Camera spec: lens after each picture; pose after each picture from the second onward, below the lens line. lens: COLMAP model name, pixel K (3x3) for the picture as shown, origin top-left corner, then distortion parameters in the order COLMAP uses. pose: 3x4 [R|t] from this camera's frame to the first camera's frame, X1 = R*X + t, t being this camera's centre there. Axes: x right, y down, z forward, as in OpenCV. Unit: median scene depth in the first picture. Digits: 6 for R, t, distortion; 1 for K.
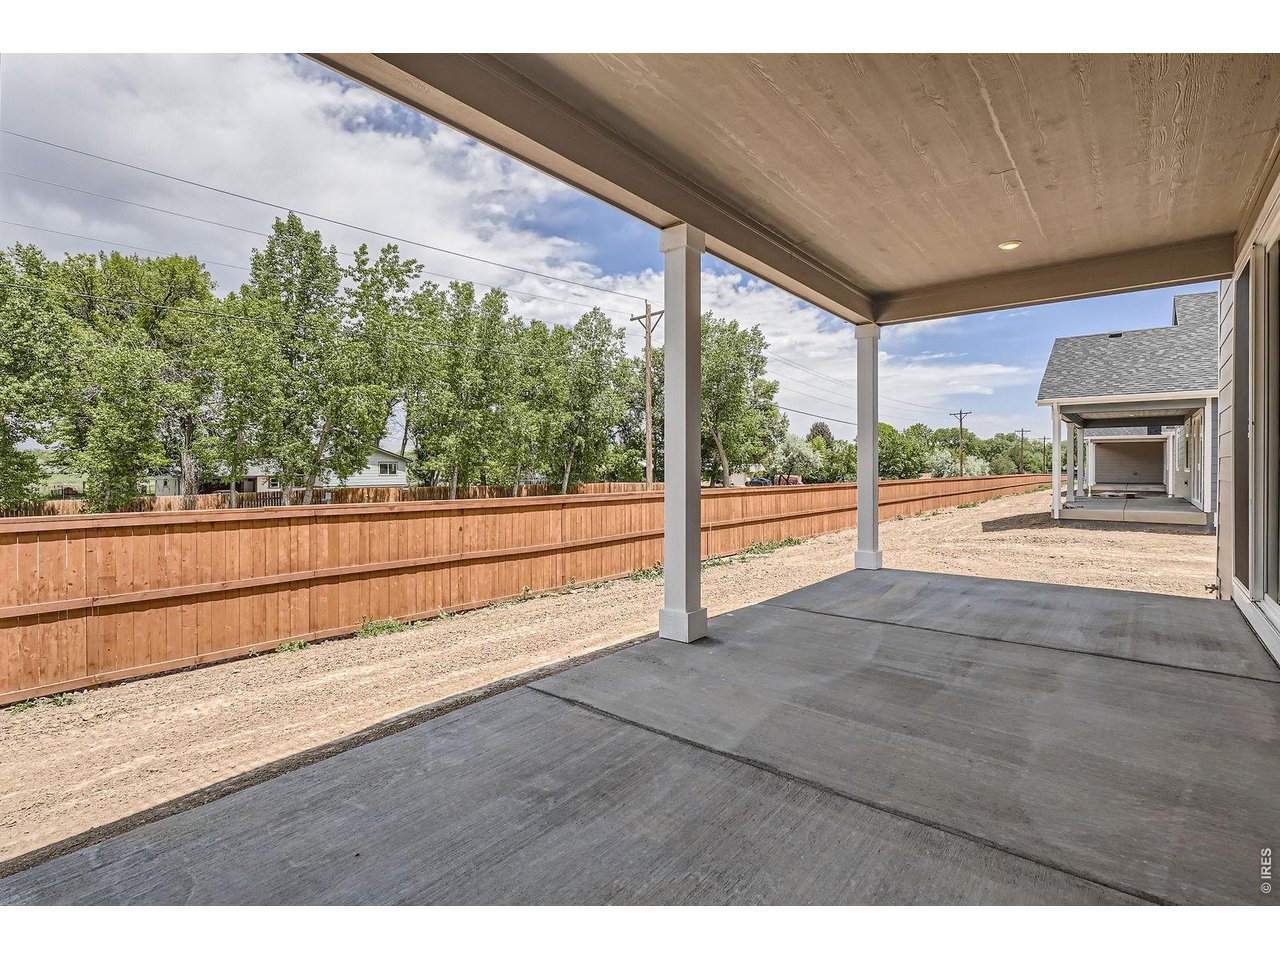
lens RADIAL K [[622.9, 0, 639.9], [0, 622.9, 473.8], [0, 0, 1]] dist [0.000178, -0.001710]
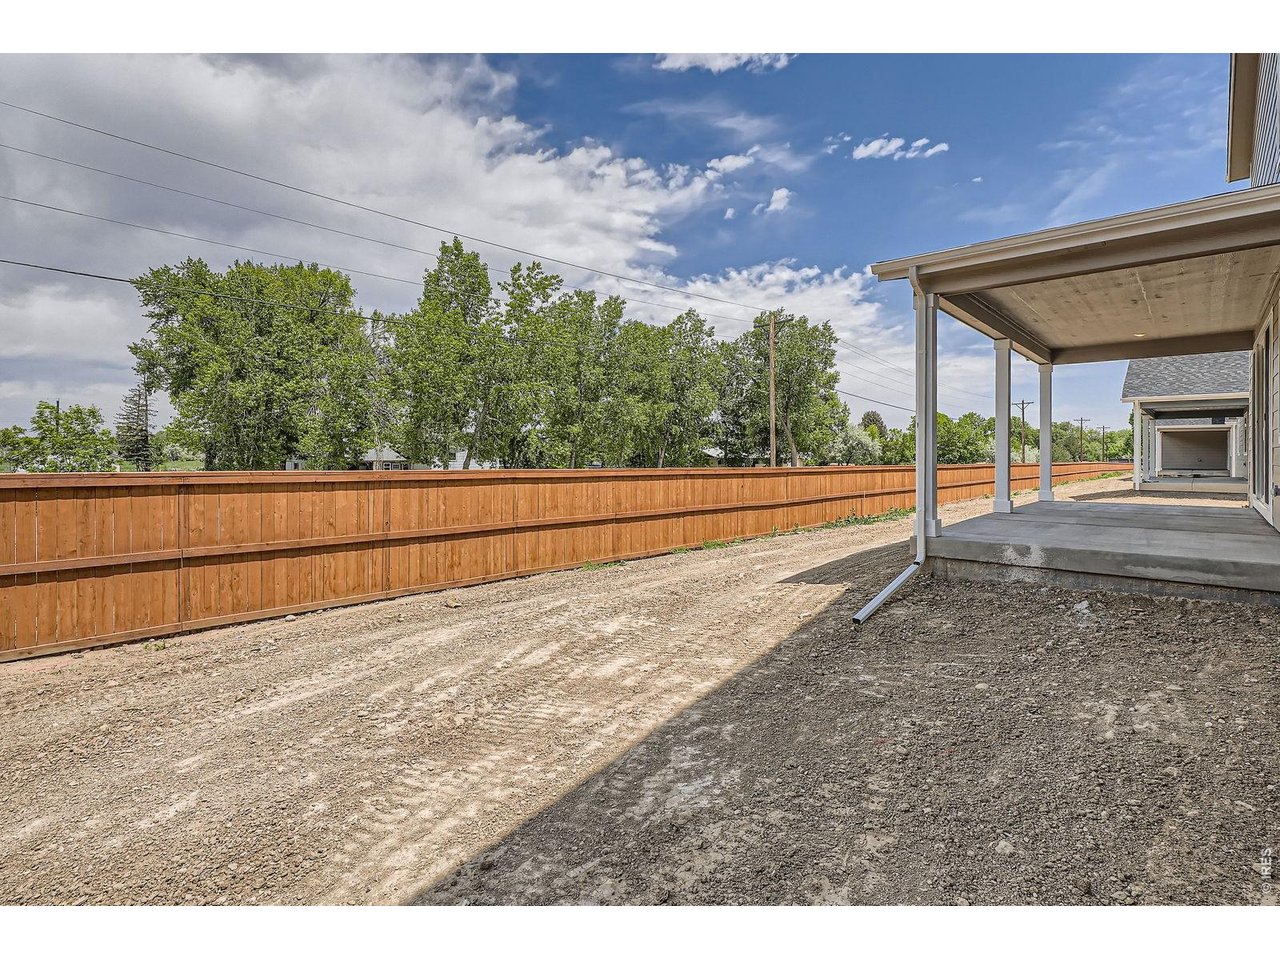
lens RADIAL K [[622.9, 0, 644.2], [0, 622.9, 457.5], [0, 0, 1]] dist [0.000178, -0.001710]
pose [[0.998405, 0.003780, -0.056328, -0.110427], [-0.004212, 0.999963, -0.007555, 0.007313], [0.056297, 0.007780, 0.998384, -0.136737]]
